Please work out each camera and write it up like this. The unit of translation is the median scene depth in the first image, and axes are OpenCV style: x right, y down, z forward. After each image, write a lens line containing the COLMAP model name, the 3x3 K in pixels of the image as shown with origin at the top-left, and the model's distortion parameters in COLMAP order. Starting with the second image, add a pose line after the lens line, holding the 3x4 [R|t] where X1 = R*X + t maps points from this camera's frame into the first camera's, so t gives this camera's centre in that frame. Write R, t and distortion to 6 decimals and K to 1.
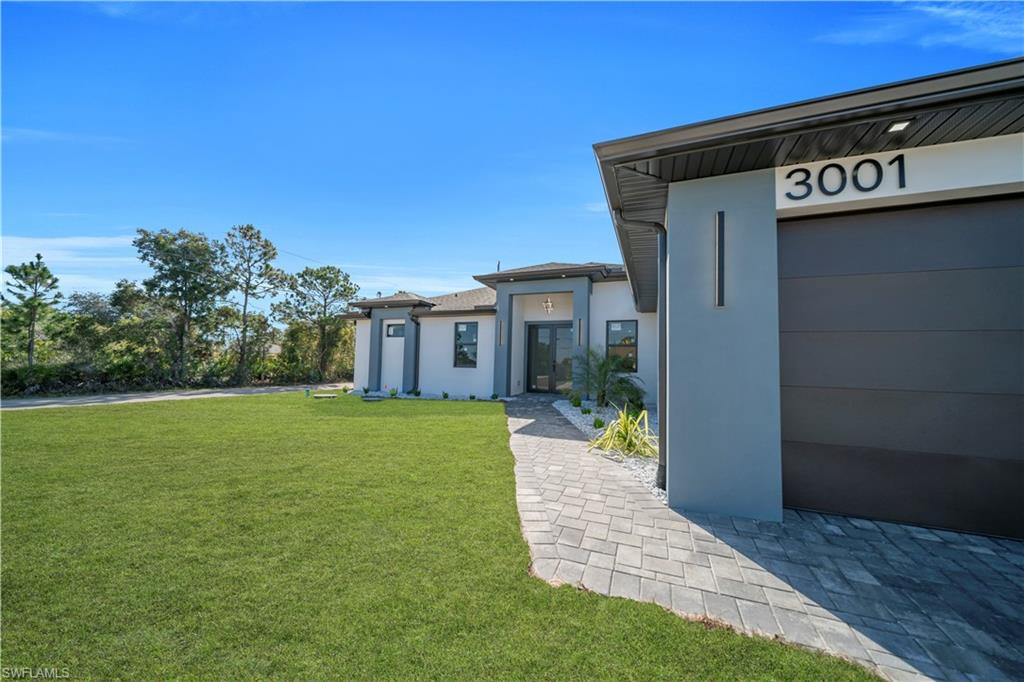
lens RADIAL K [[351.4, 0, 510.9], [0, 351.4, 345.3], [0, 0, 1]] dist [0.000940, -0.000521]
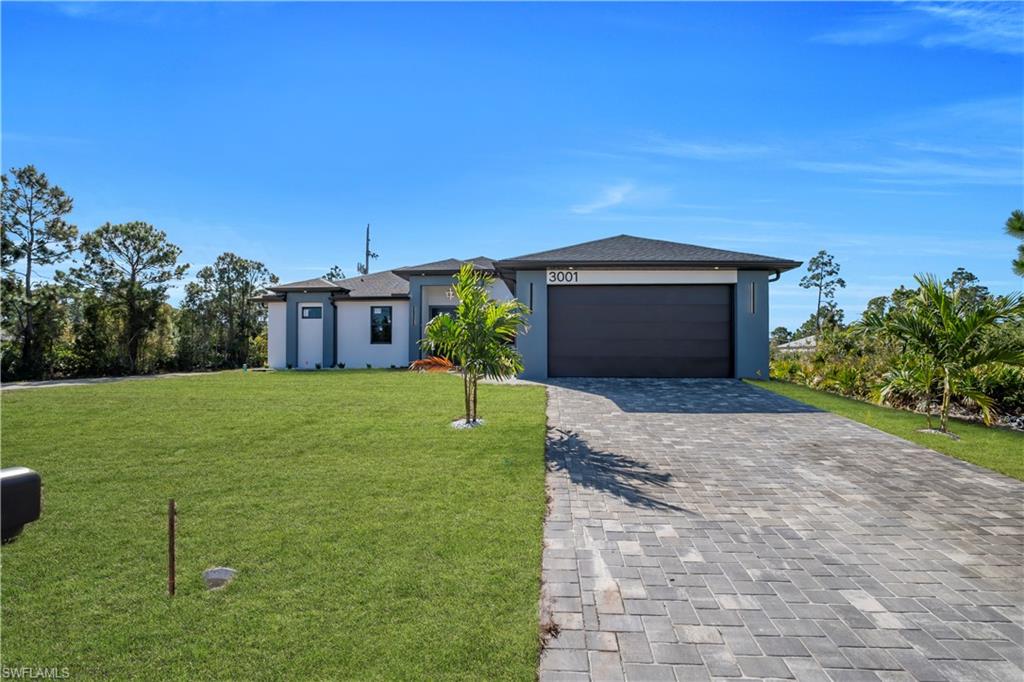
lens RADIAL K [[492.3, 0, 516.8], [0, 492.3, 347.9], [0, 0, 1]] dist [-0.032623, 0.000757]
pose [[0.949566, -0.020536, 0.312893, -0.206765], [0.004825, 0.998692, 0.050906, -0.006637], [-0.313529, -0.046829, 0.948423, -0.714258]]
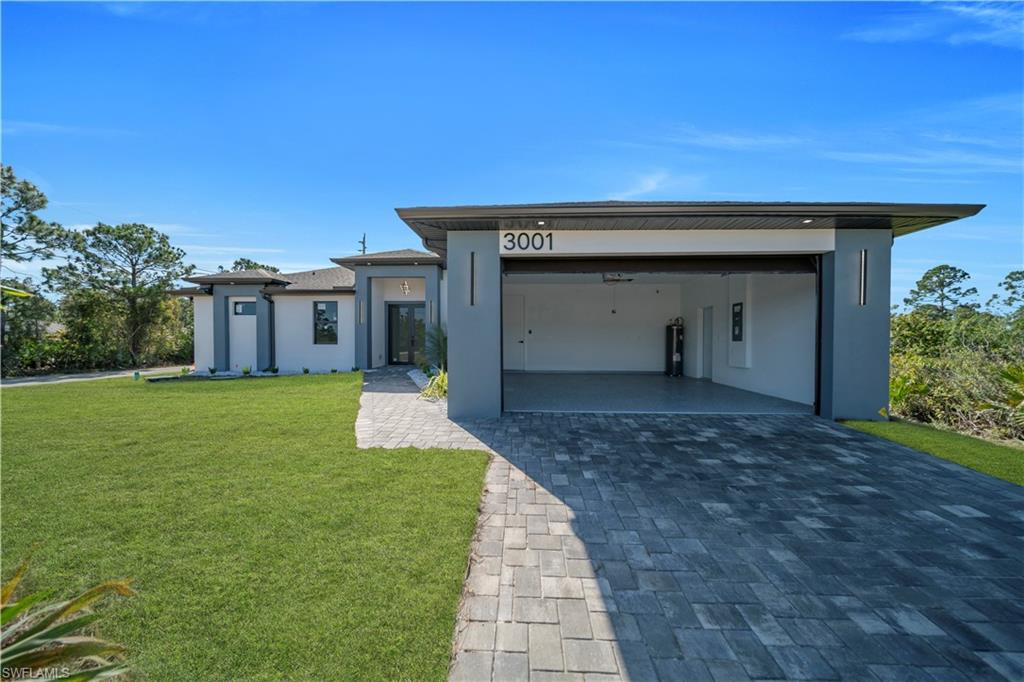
lens RADIAL K [[351.4, 0, 510.7], [0, 351.4, 344.0], [0, 0, 1]] dist [0.000940, -0.000521]
pose [[0.941997, -0.027855, 0.334463, 0.038569], [0.004549, 0.997518, 0.070263, -0.008964], [-0.335590, -0.064666, 0.939786, -0.176489]]
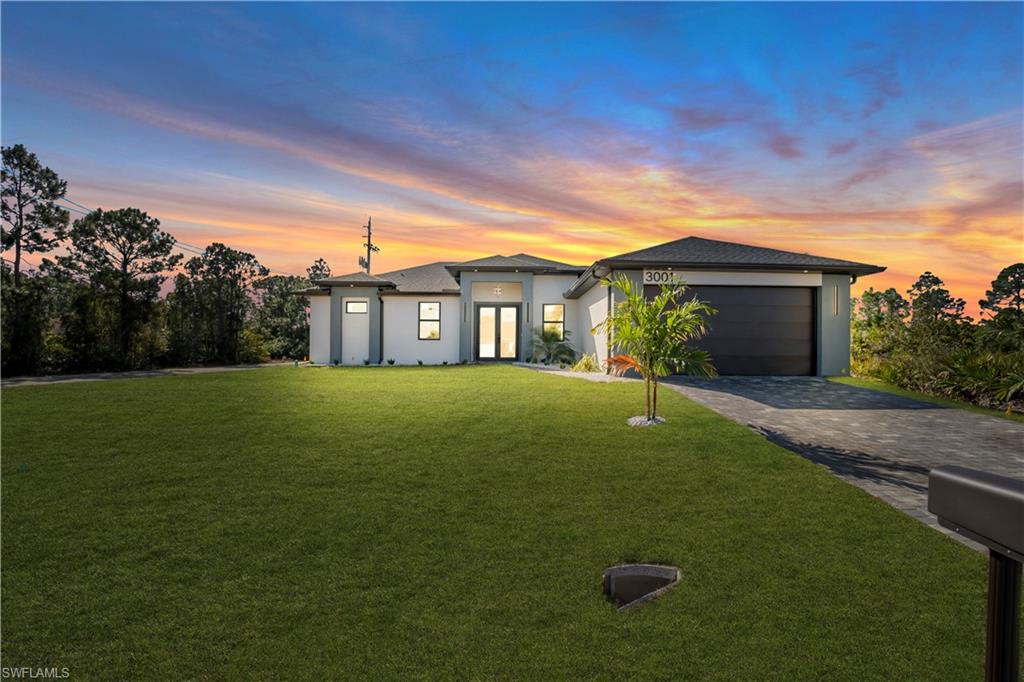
lens RADIAL K [[492.3, 0, 517.0], [0, 492.3, 348.8], [0, 0, 1]] dist [-0.032623, 0.000757]
pose [[0.925505, -0.017223, 0.378345, -0.464970], [-0.006322, 0.998124, 0.060901, -0.010301], [-0.378684, -0.058756, 0.923659, -0.629743]]
